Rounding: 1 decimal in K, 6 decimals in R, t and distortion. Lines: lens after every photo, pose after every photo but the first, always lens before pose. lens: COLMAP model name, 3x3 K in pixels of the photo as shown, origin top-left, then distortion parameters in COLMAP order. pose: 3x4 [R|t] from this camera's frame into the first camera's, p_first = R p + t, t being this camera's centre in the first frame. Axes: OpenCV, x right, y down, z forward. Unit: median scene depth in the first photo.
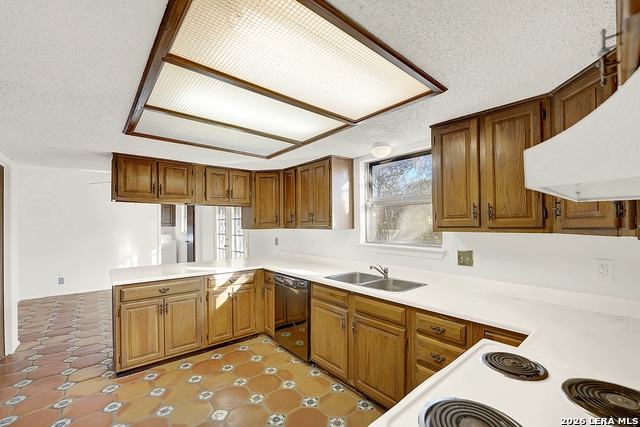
lens RADIAL K [[277.5, 0, 322.3], [0, 277.5, 226.3], [0, 0, 1]] dist [-0.009366, 0.001136]
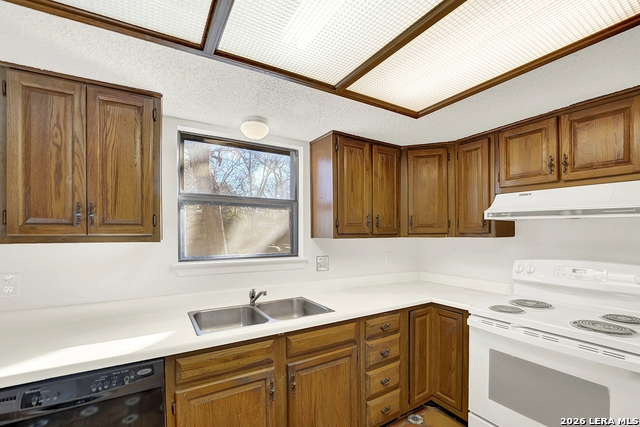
lens RADIAL K [[277.5, 0, 316.8], [0, 277.5, 234.2], [0, 0, 1]] dist [-0.009366, 0.001136]
pose [[0.164150, -0.003390, 0.986430, -0.396345], [0.011227, 0.999936, 0.001568, 0.000389], [-0.986371, 0.010817, 0.164178, 0.607485]]
